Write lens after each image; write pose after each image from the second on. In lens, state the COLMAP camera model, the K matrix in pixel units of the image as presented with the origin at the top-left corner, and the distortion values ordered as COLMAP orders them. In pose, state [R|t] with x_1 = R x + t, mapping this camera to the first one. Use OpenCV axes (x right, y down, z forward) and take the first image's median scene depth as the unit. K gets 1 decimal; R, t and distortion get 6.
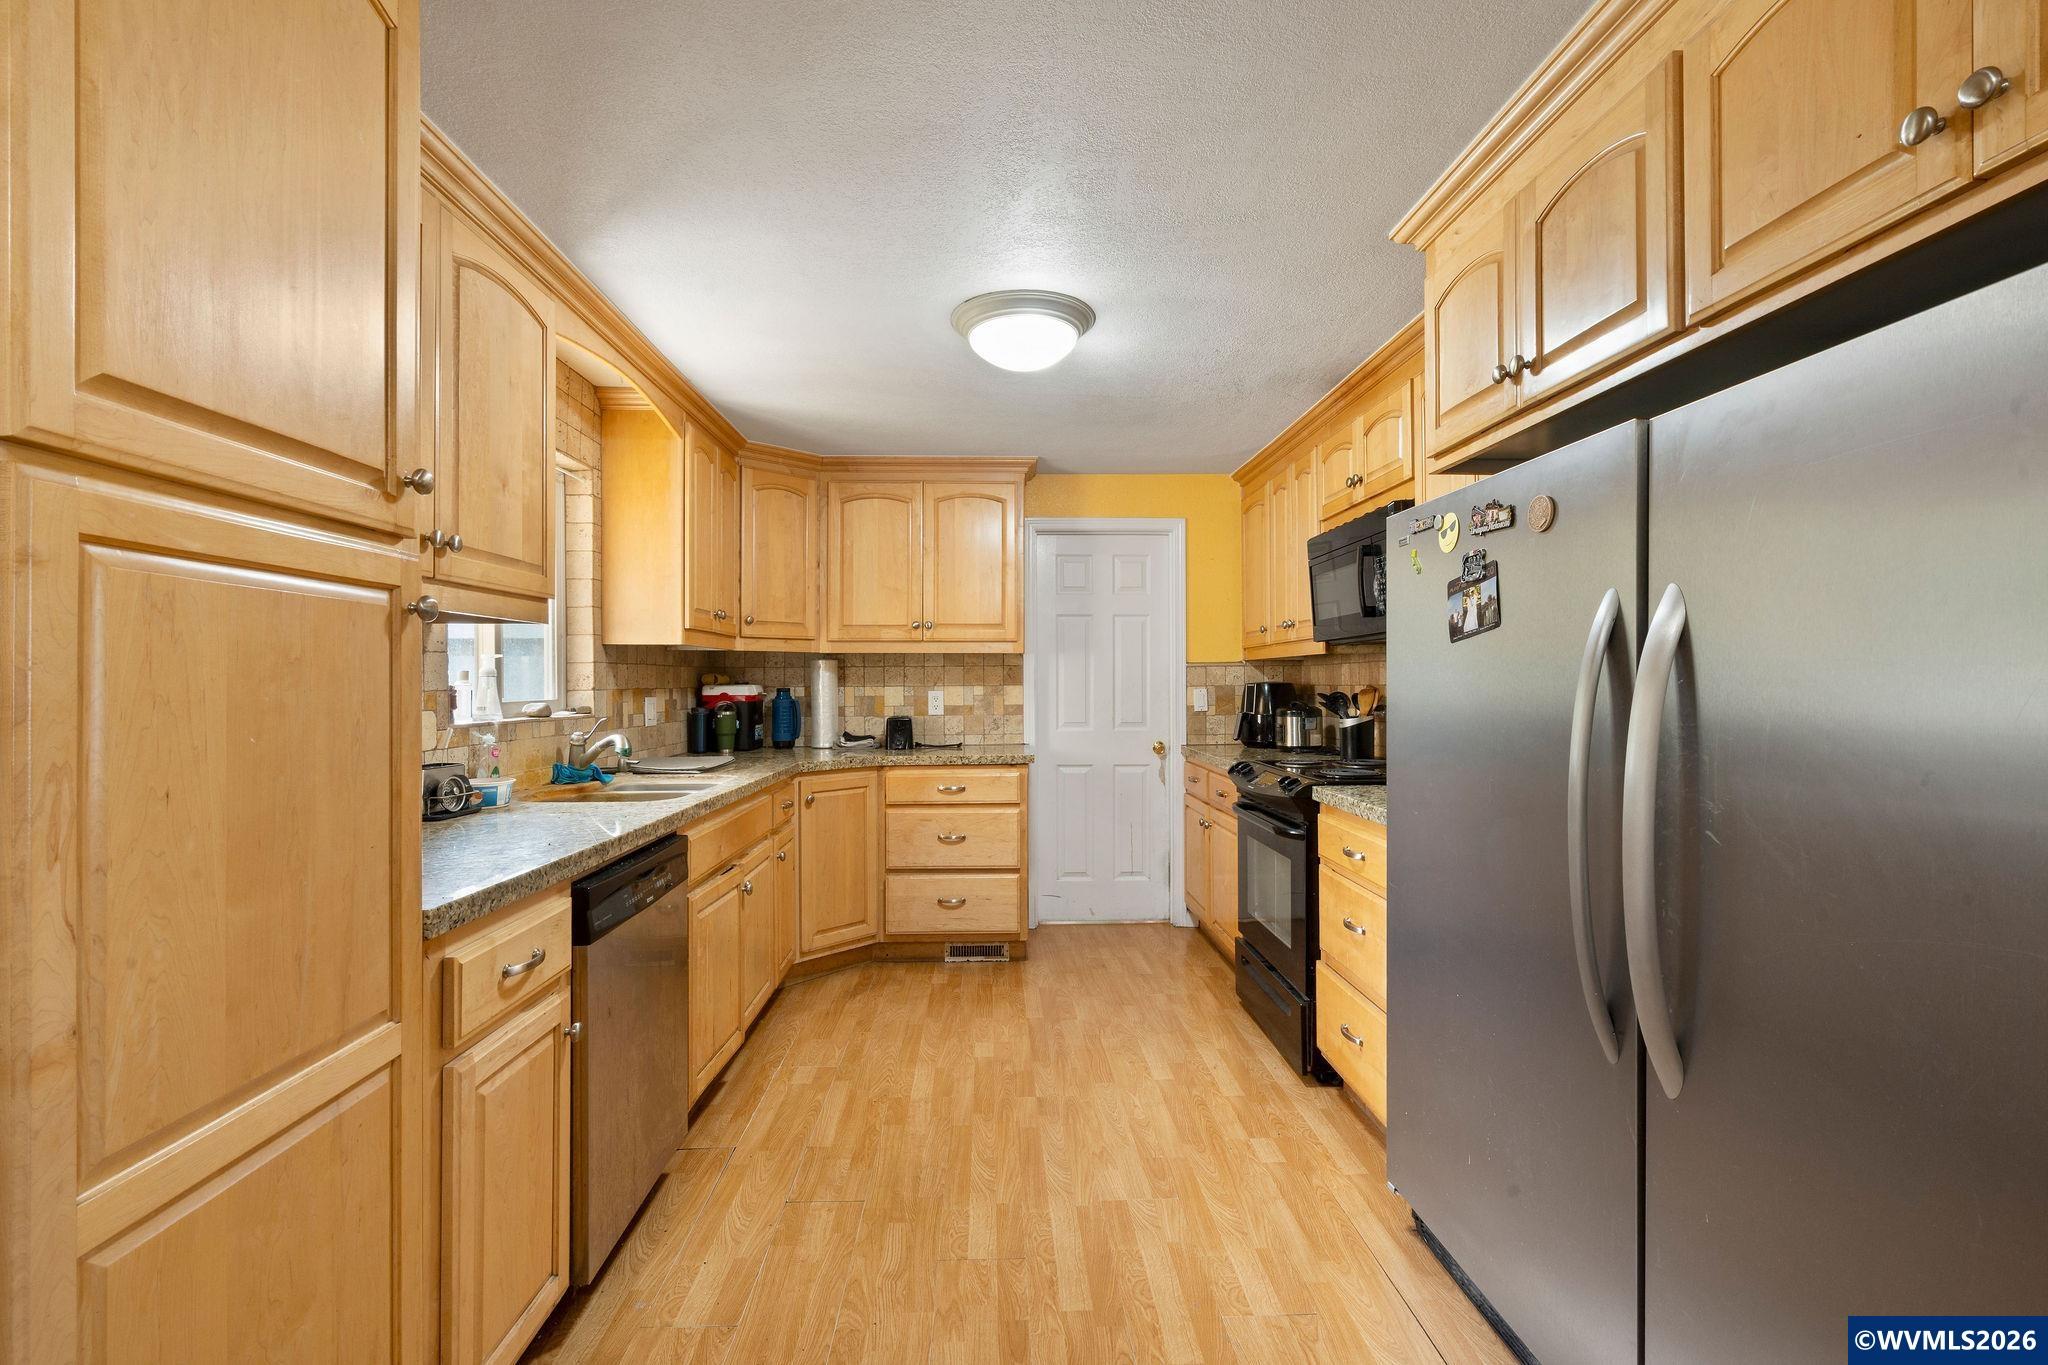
lens RADIAL K [[926.8, 0, 1011.2], [0, 926.8, 677.4], [0, 0, 1]] dist [-0.007072, 0.002555]
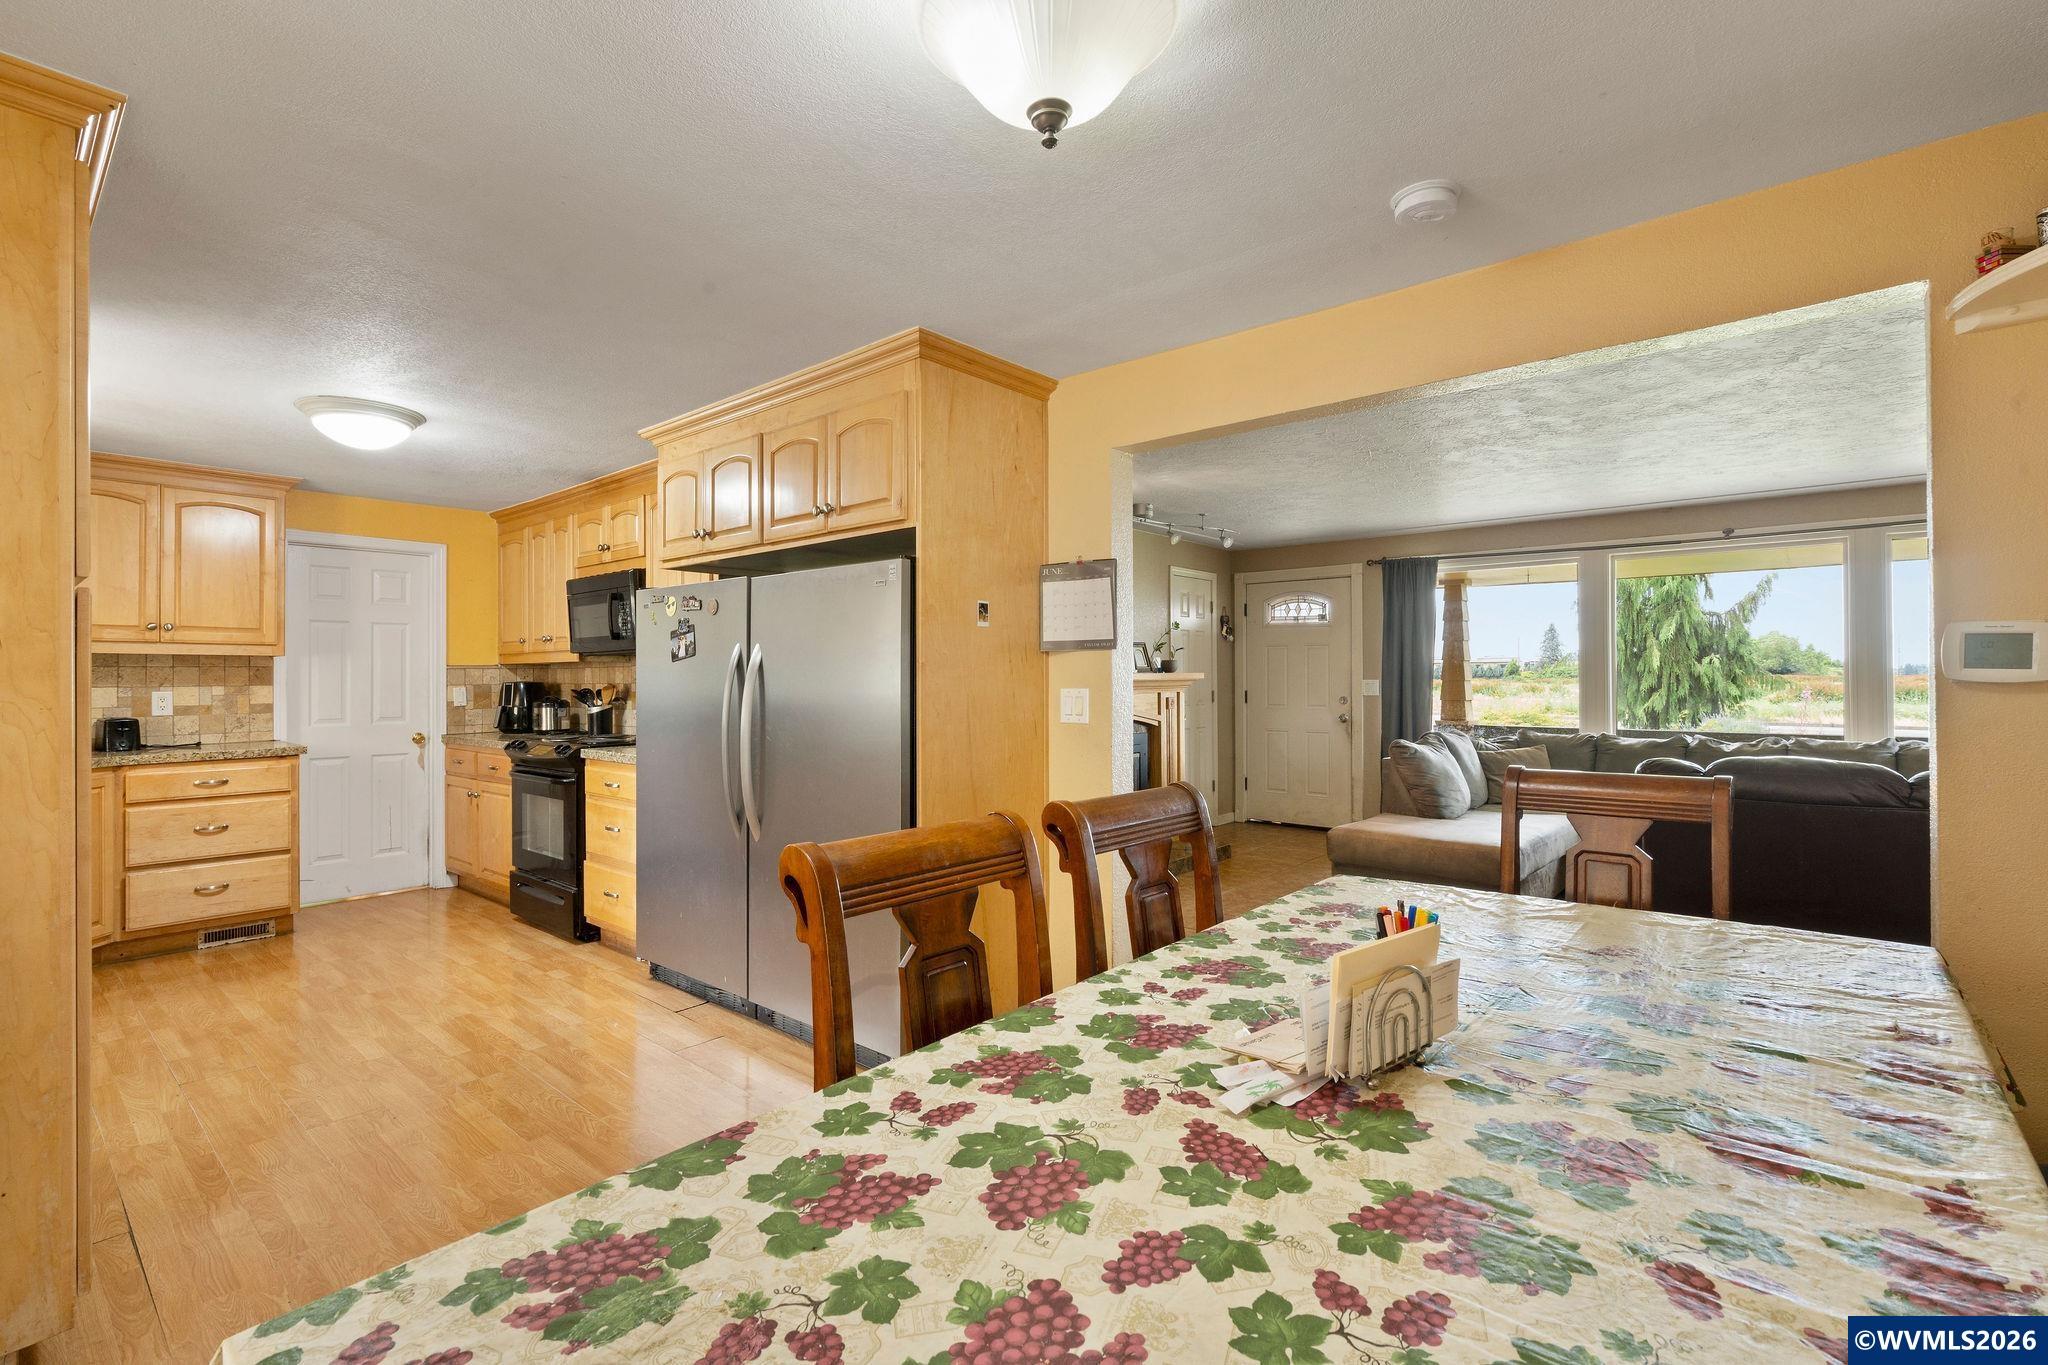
lens RADIAL K [[926.8, 0, 1024.9], [0, 926.8, 674.6], [0, 0, 1]] dist [-0.007072, 0.002555]
pose [[0.673893, 0.002202, 0.738825, -0.213740], [-0.000801, 0.999997, -0.002251, -0.002397], [-0.738828, 0.000925, 0.673893, -0.398255]]
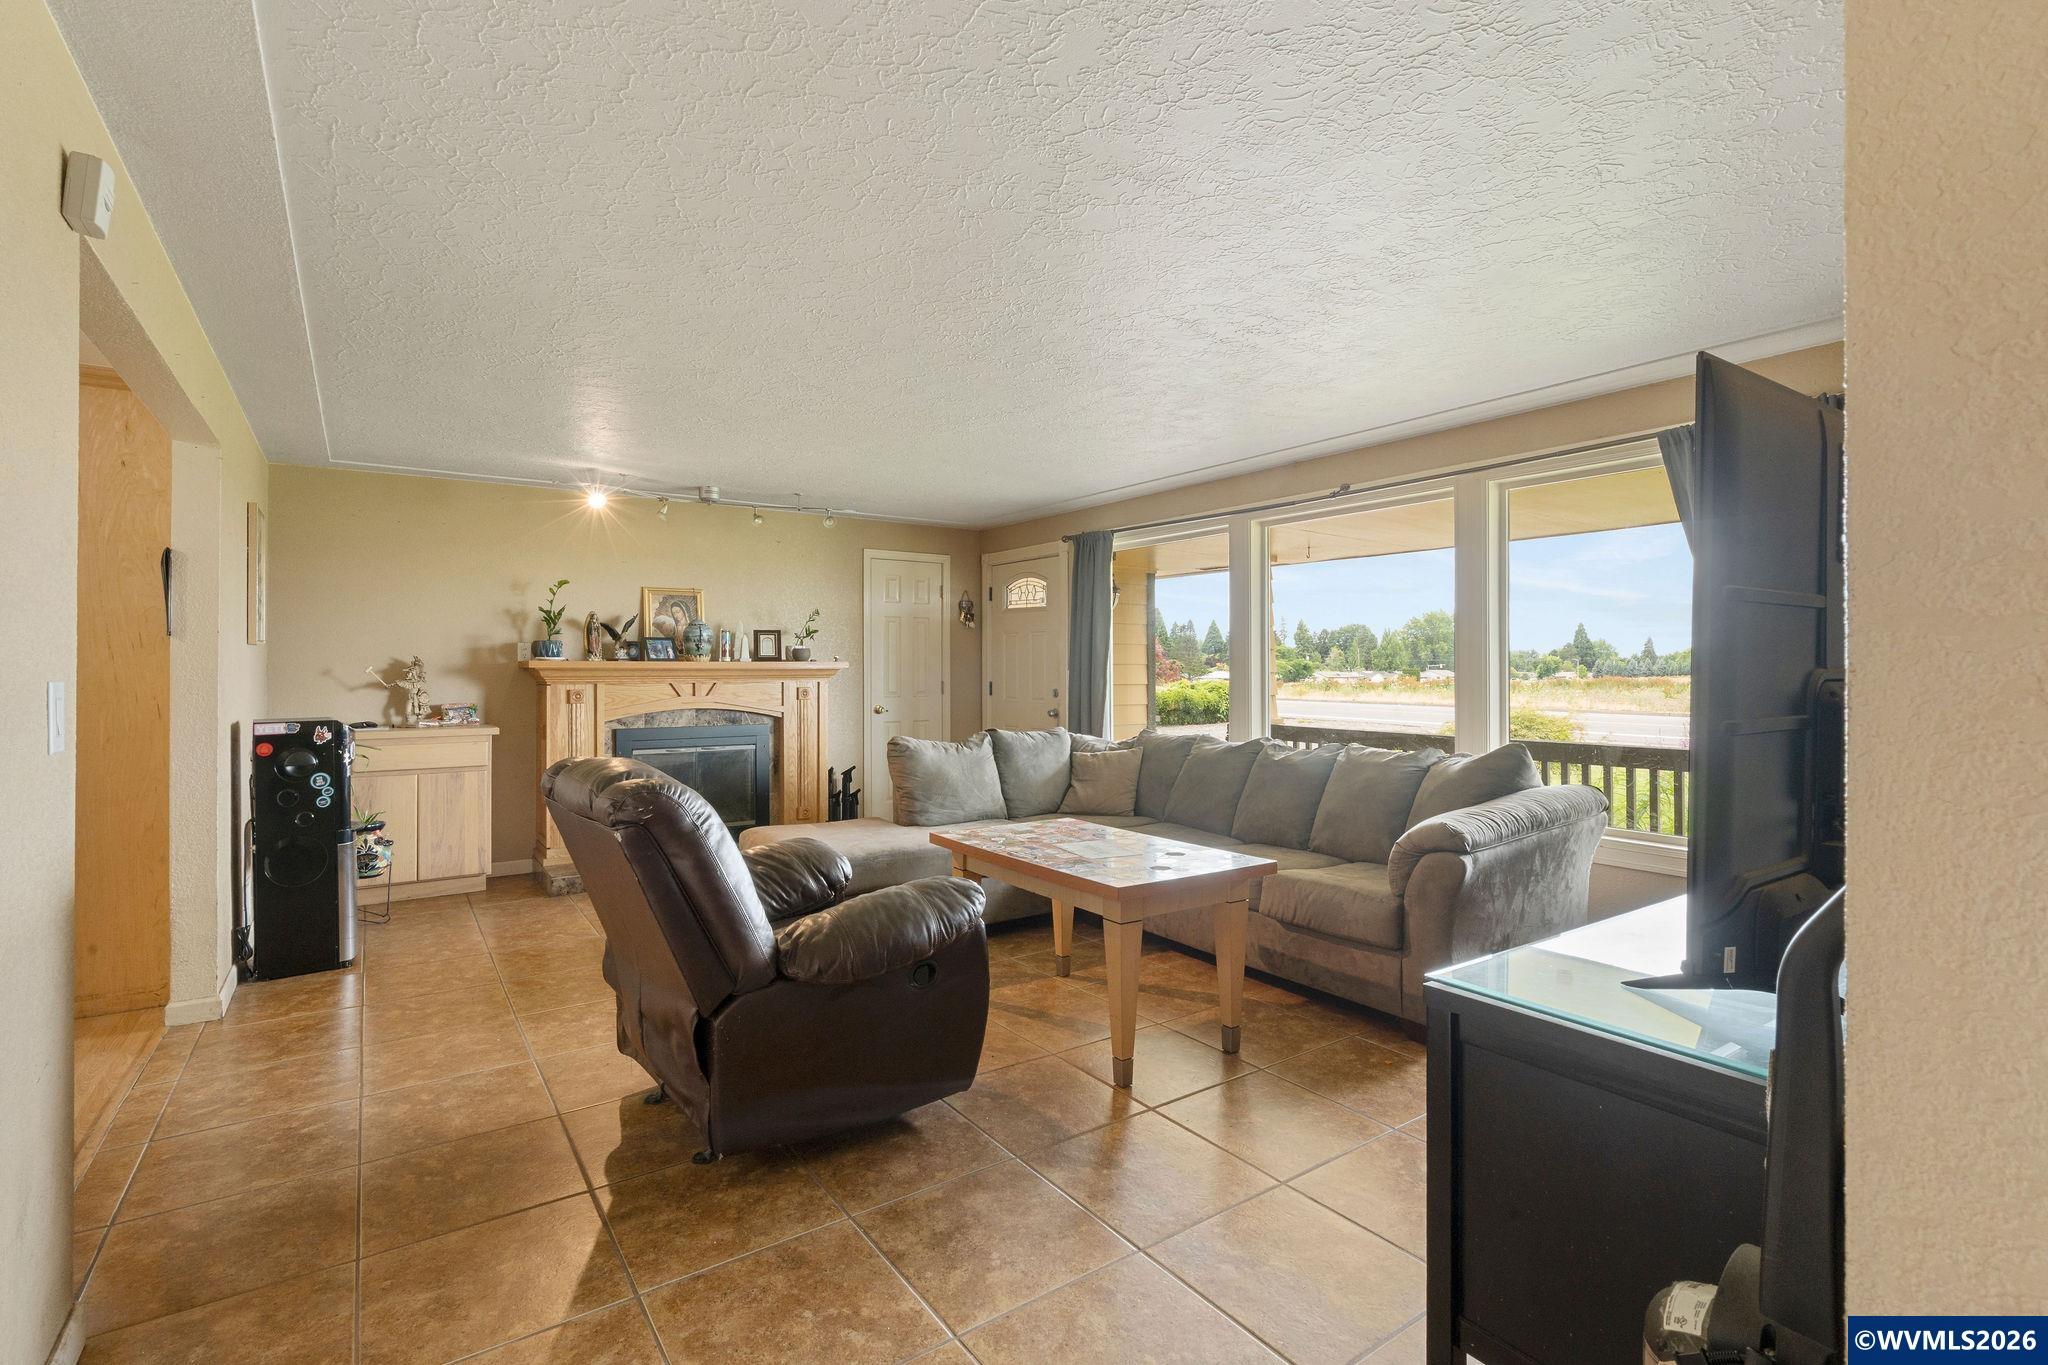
lens RADIAL K [[926.8, 0, 1029.2], [0, 926.8, 669.9], [0, 0, 1]] dist [-0.007072, 0.002555]
pose [[0.832393, -0.004385, 0.554169, 0.810360], [0.001005, 0.999979, 0.006404, -0.007121], [-0.554185, -0.004774, 0.832380, -1.137483]]
